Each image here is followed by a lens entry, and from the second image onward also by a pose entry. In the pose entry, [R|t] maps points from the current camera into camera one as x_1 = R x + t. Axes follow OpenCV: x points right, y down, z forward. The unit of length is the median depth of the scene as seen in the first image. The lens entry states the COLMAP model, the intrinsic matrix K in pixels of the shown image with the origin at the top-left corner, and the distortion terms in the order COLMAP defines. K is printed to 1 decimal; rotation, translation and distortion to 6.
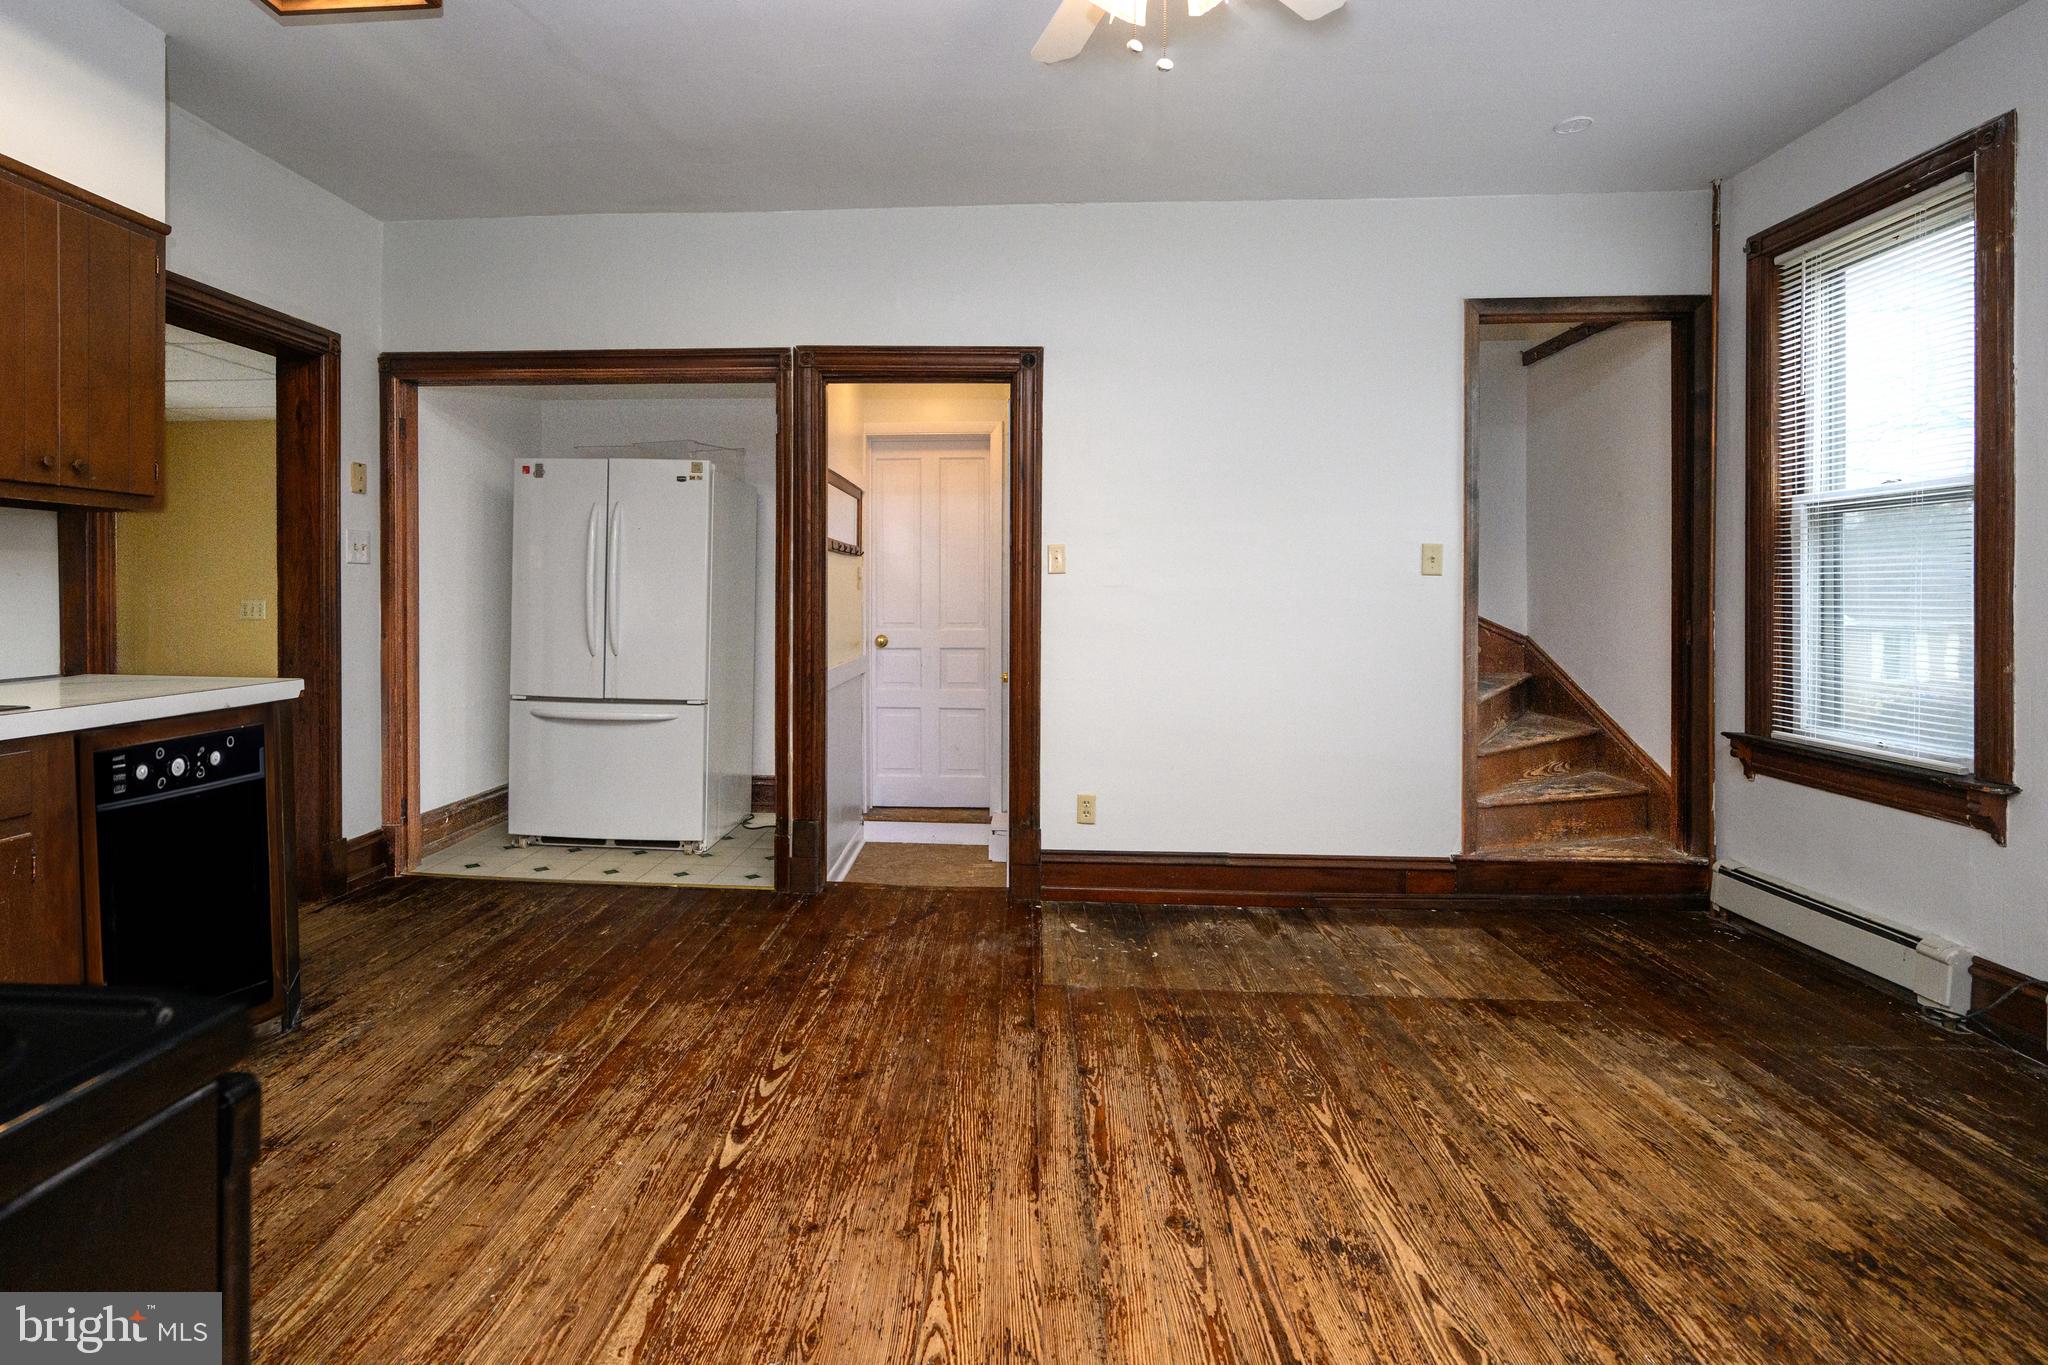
lens RADIAL K [[924.2, 0, 963.2], [0, 924.2, 683.0], [0, 0, 1]] dist [-0.000967, -0.000492]
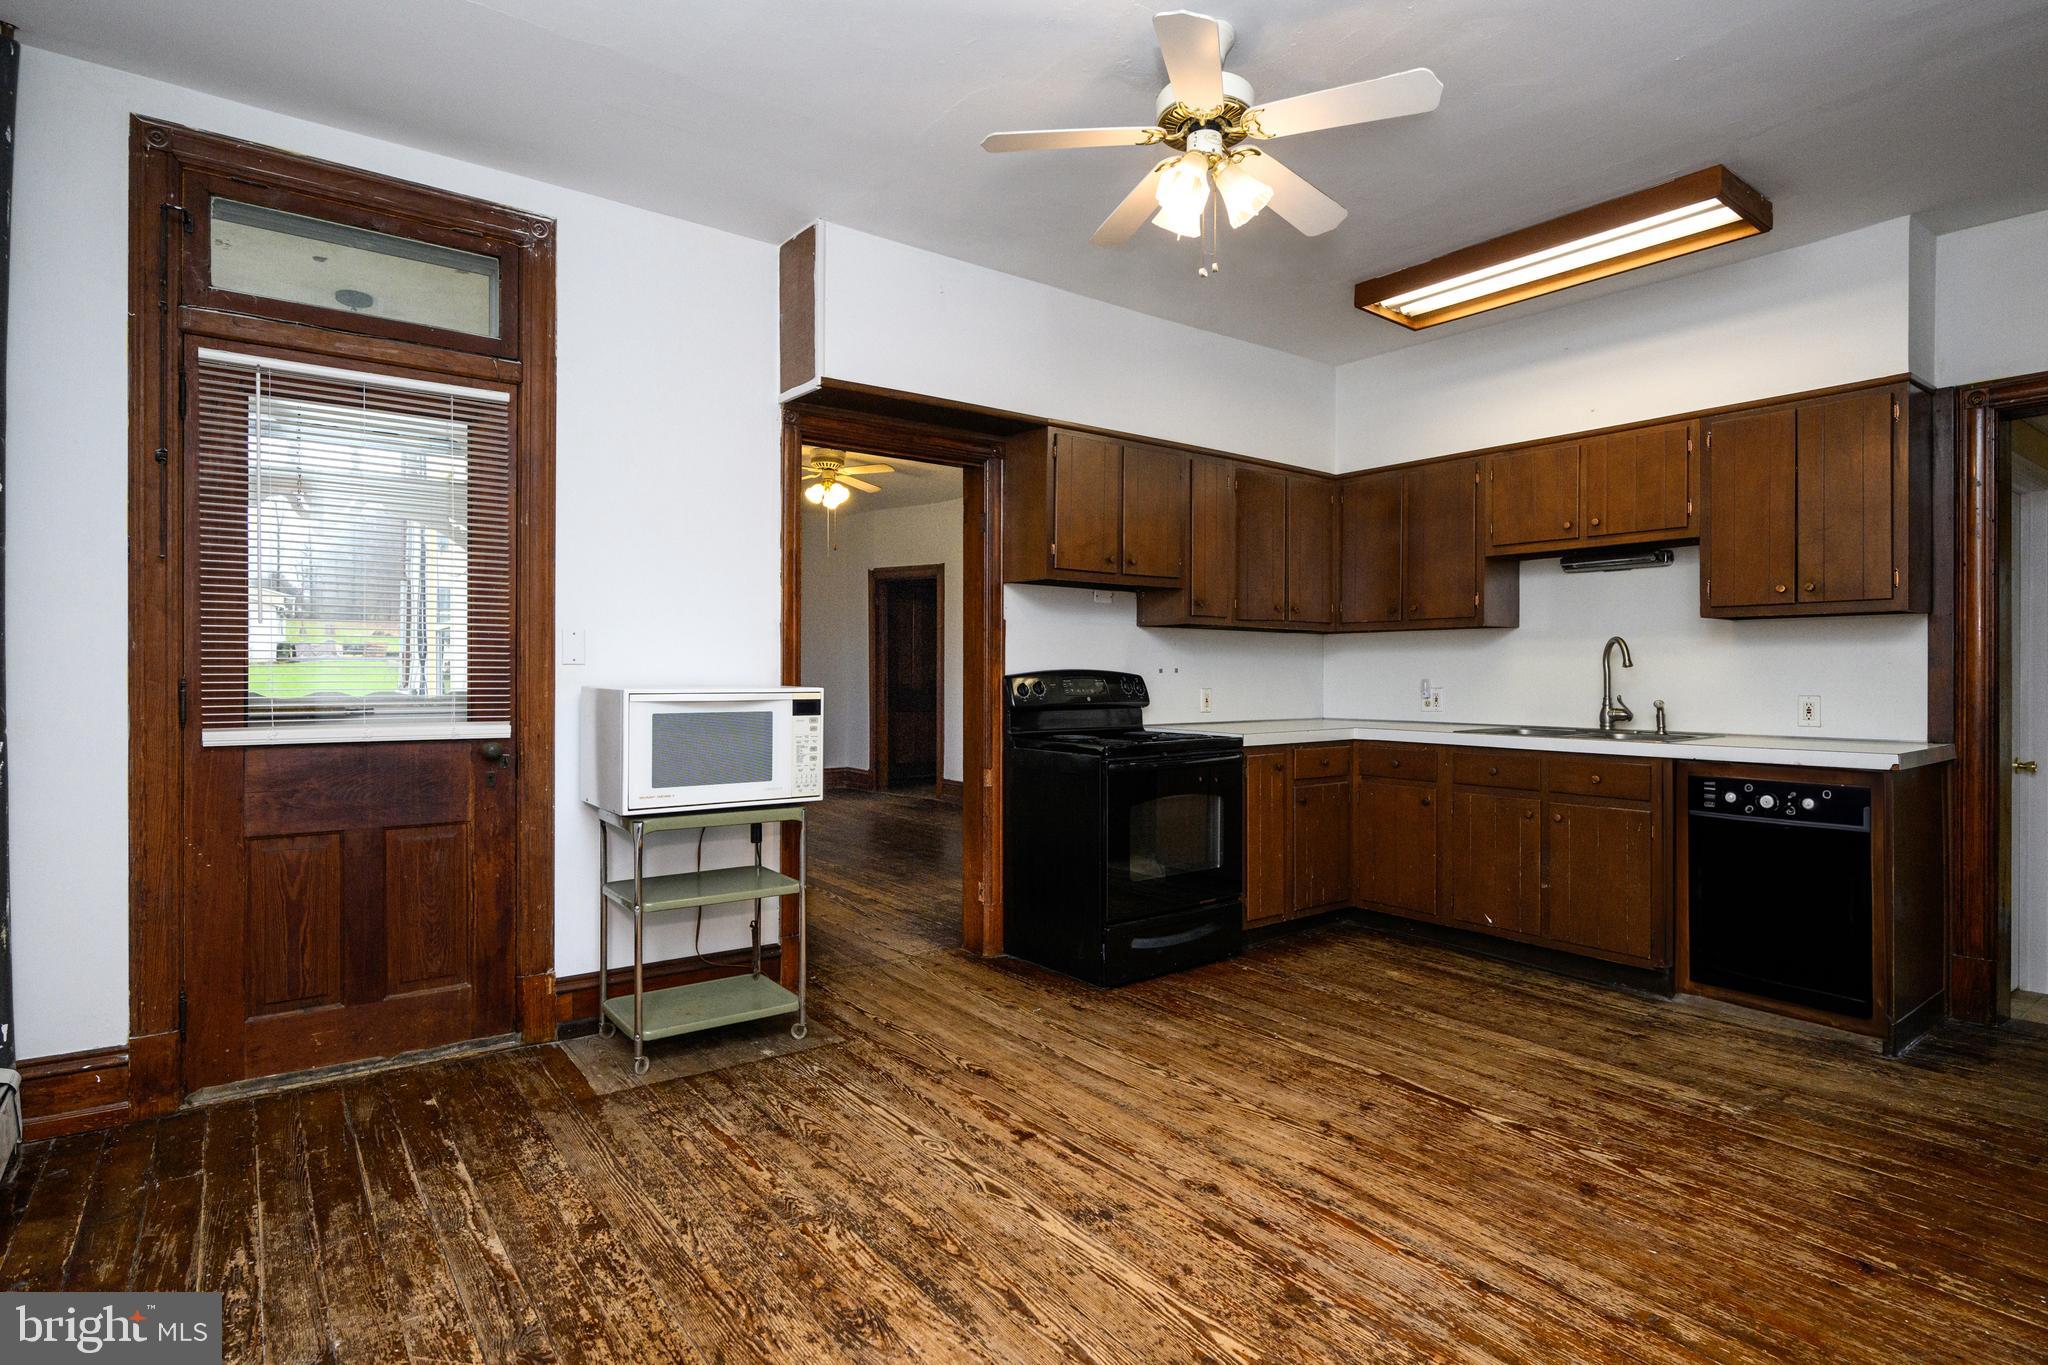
lens RADIAL K [[1094.2, 0, 1132.8], [0, 1094.2, 675.8], [0, 0, 1]] dist [0.002787, -0.000255]
pose [[-0.674666, -0.004561, -0.738109, 1.186572], [-0.074953, 0.995235, 0.062360, -0.150976], [0.734307, 0.097396, -0.671794, 1.581686]]
